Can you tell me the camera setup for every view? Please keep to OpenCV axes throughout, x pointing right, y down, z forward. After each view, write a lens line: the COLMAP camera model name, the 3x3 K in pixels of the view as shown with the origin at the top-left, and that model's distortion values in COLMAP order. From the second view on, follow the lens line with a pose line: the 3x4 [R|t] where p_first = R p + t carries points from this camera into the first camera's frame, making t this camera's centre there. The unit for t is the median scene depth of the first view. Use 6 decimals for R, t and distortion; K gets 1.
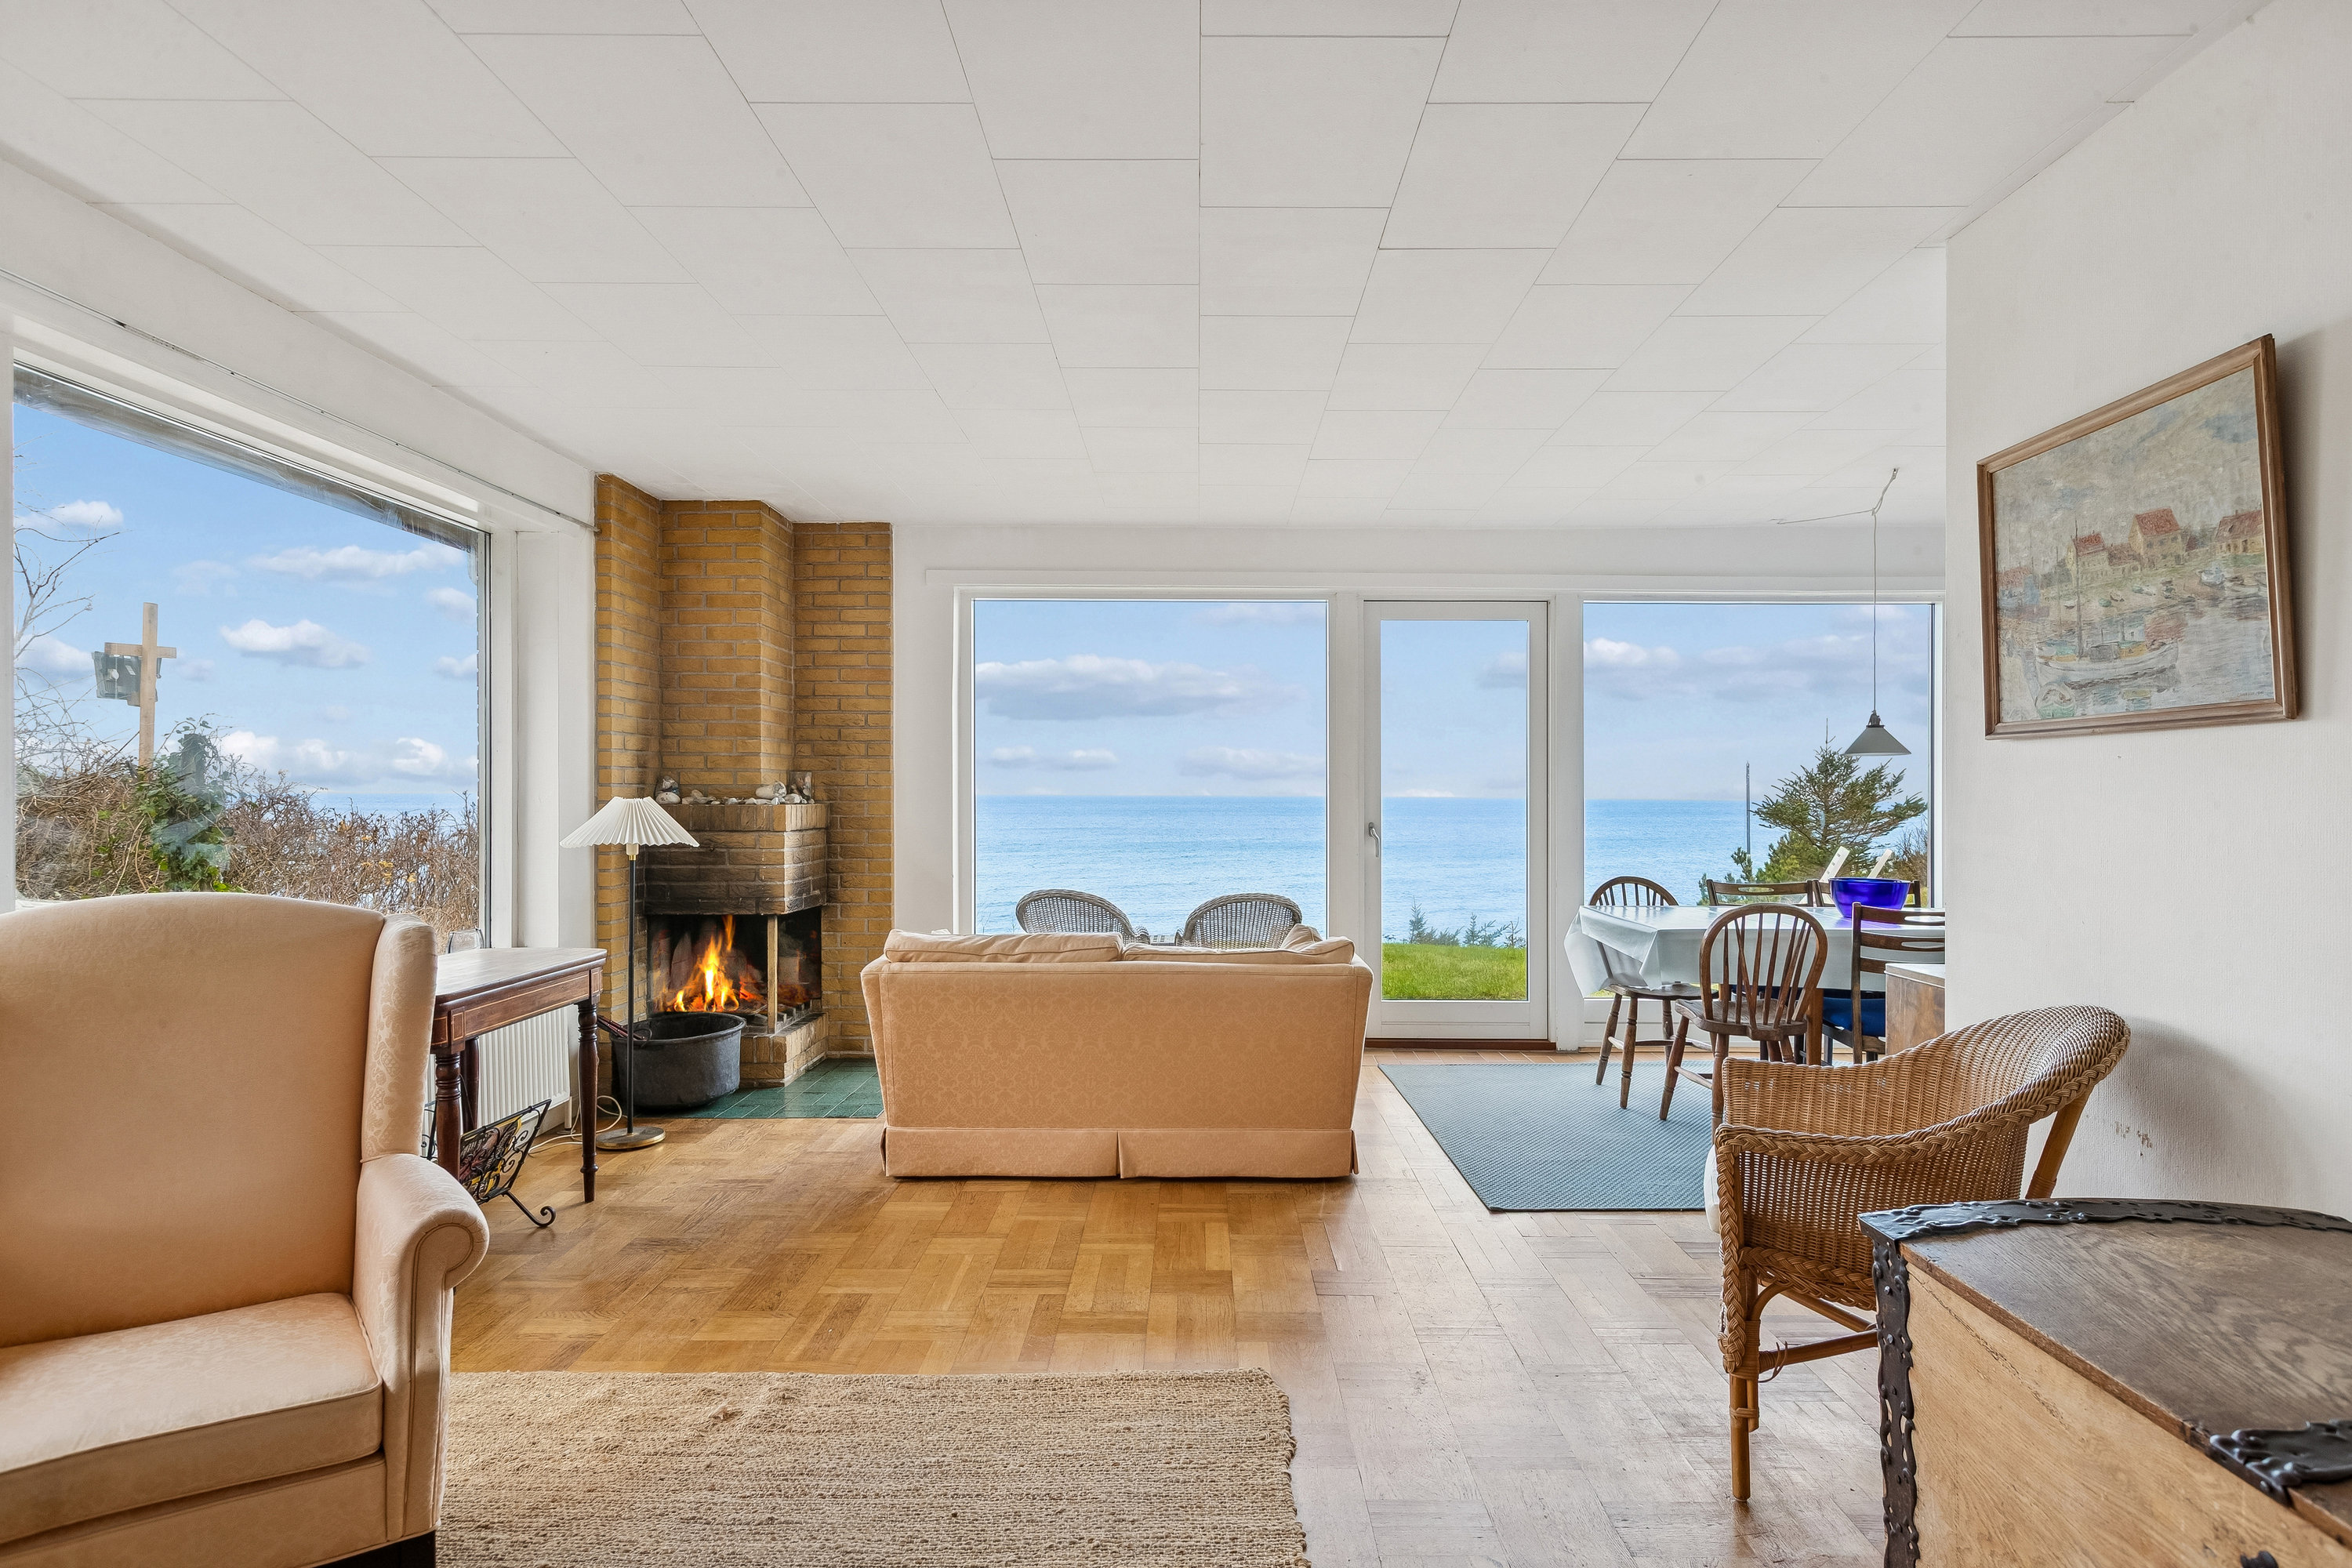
lens RADIAL K [[1267.0, 0, 1176.0], [0, 1267.0, 784.0], [0, 0, 1]] dist [-0.002748, -0.000239]
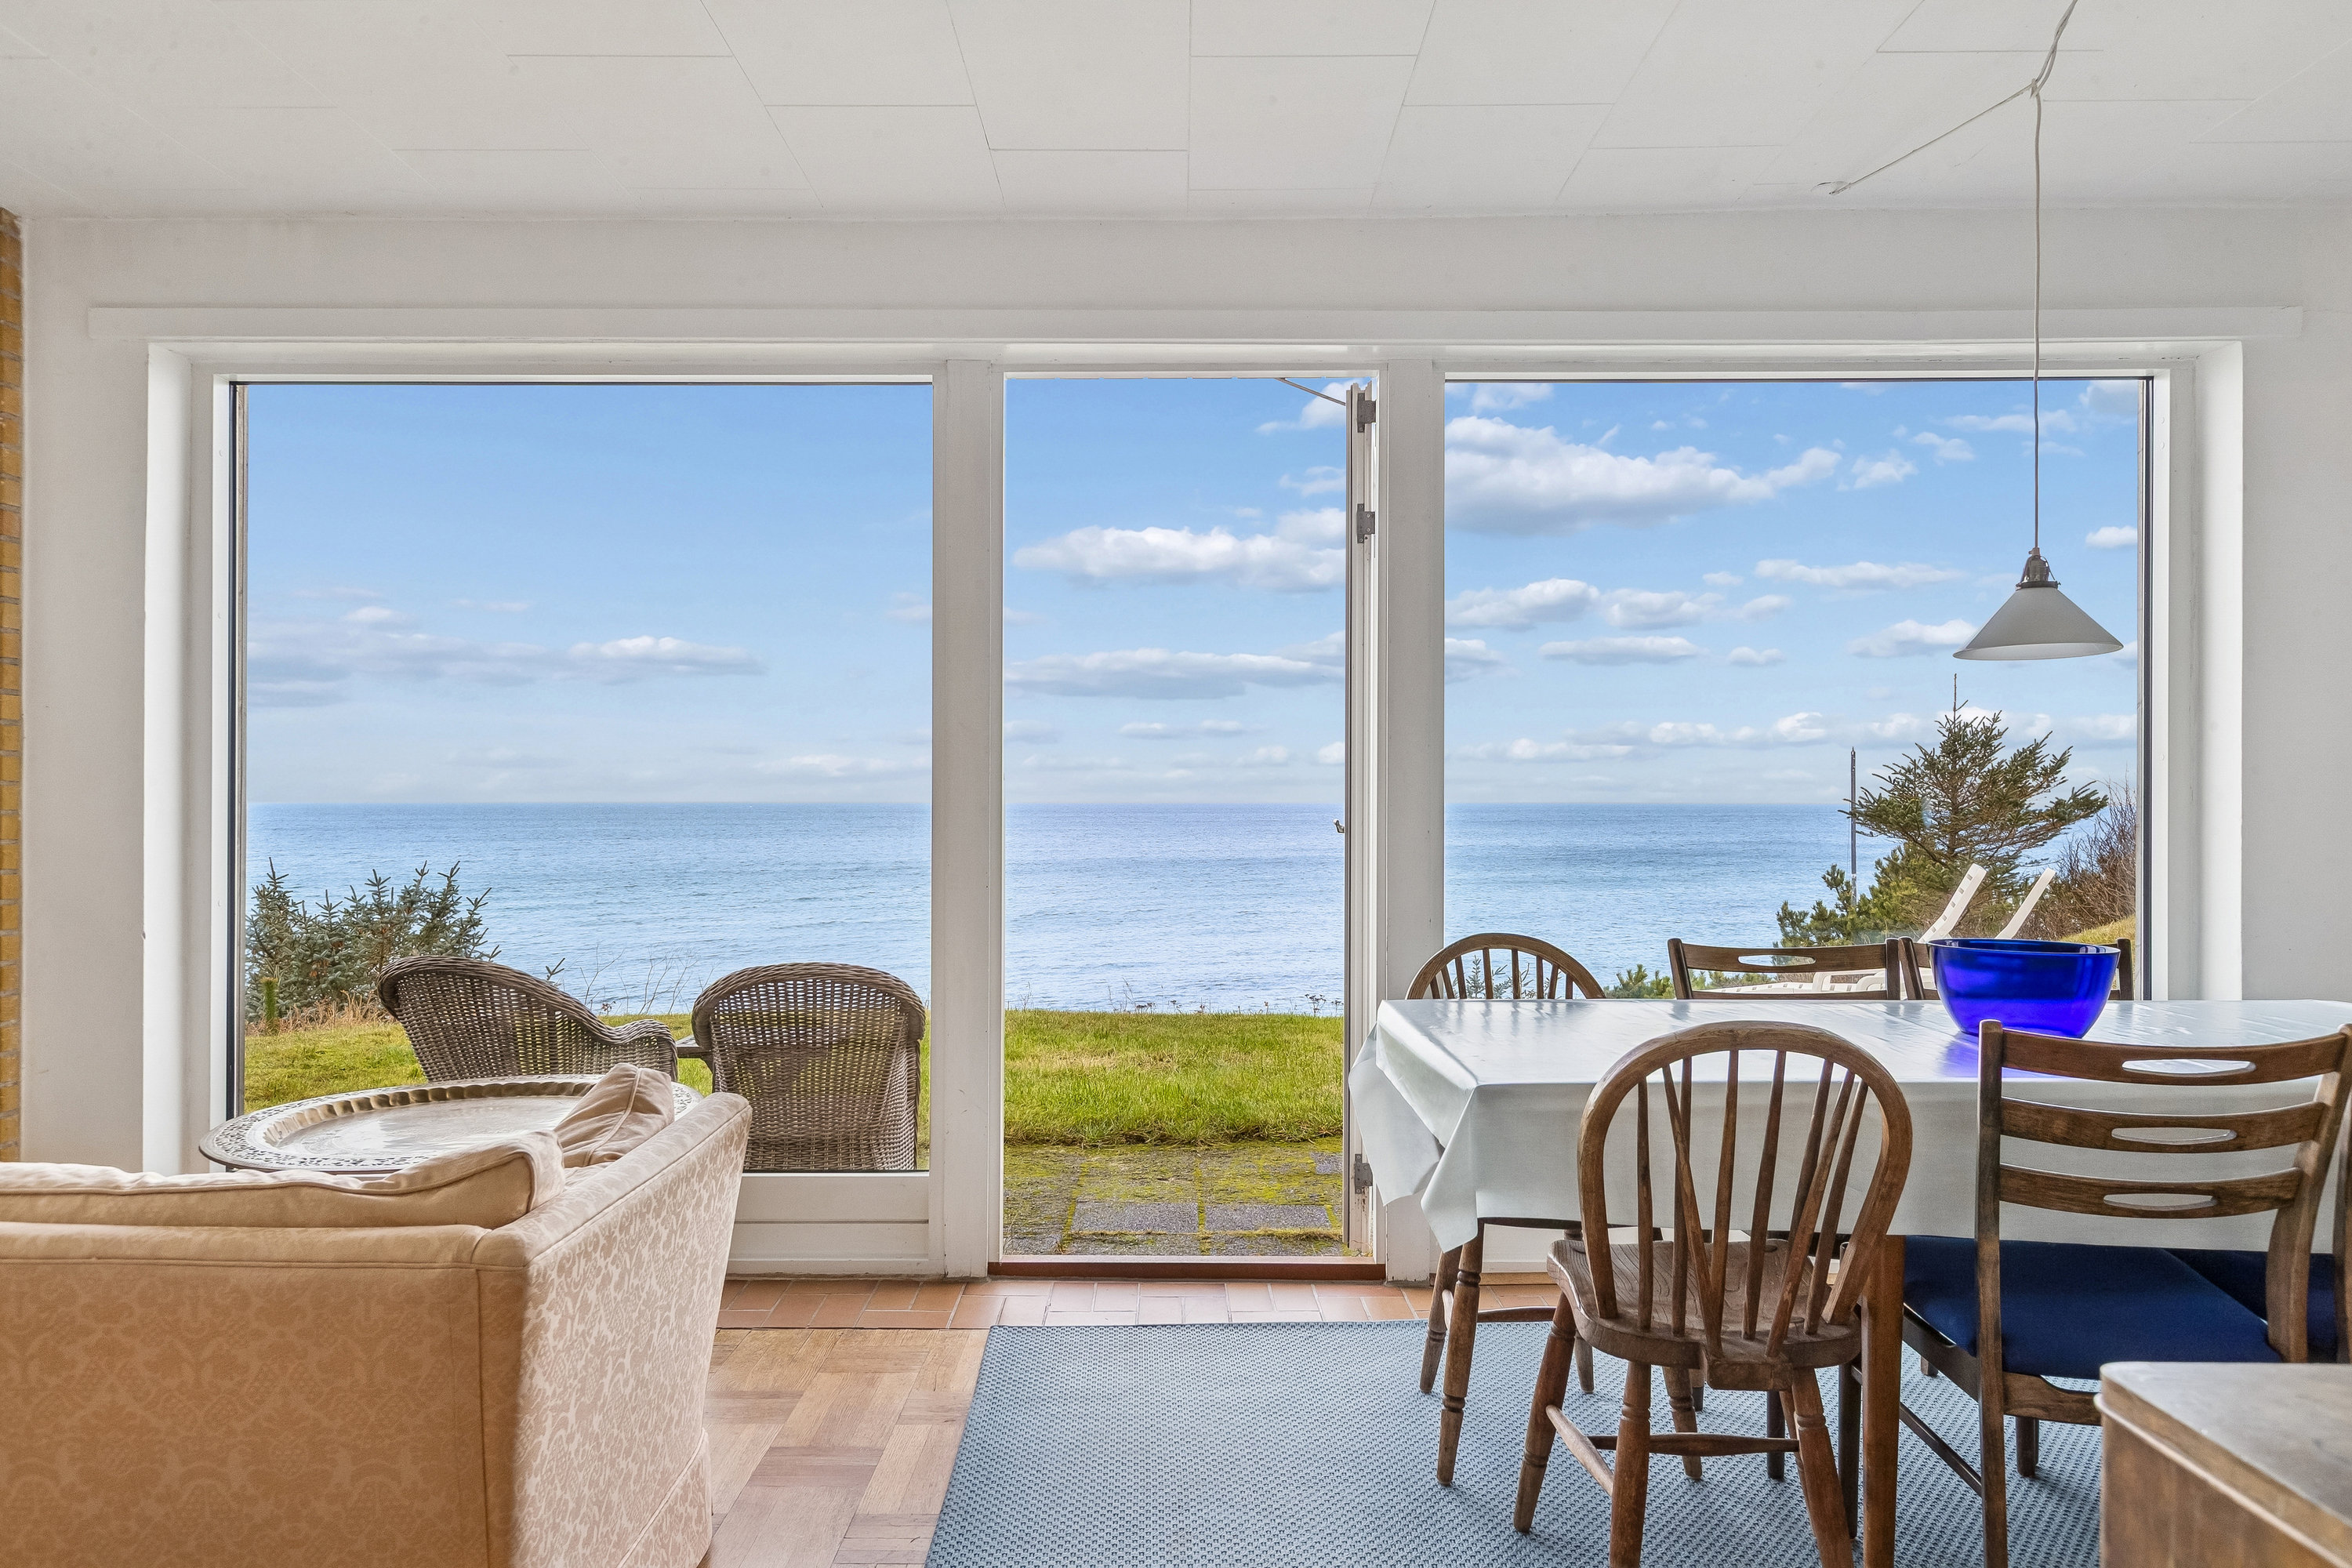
lens RADIAL K [[1563.8, 0, 1174.7], [0, 1563.8, 812.5], [0, 0, 1]] dist [0.000486, -0.001861]
pose [[0.999962, -0.004473, 0.007473, 0.236449], [0.004362, 0.999879, 0.014915, 0.020404], [-0.007539, -0.014882, 0.999861, 0.435617]]
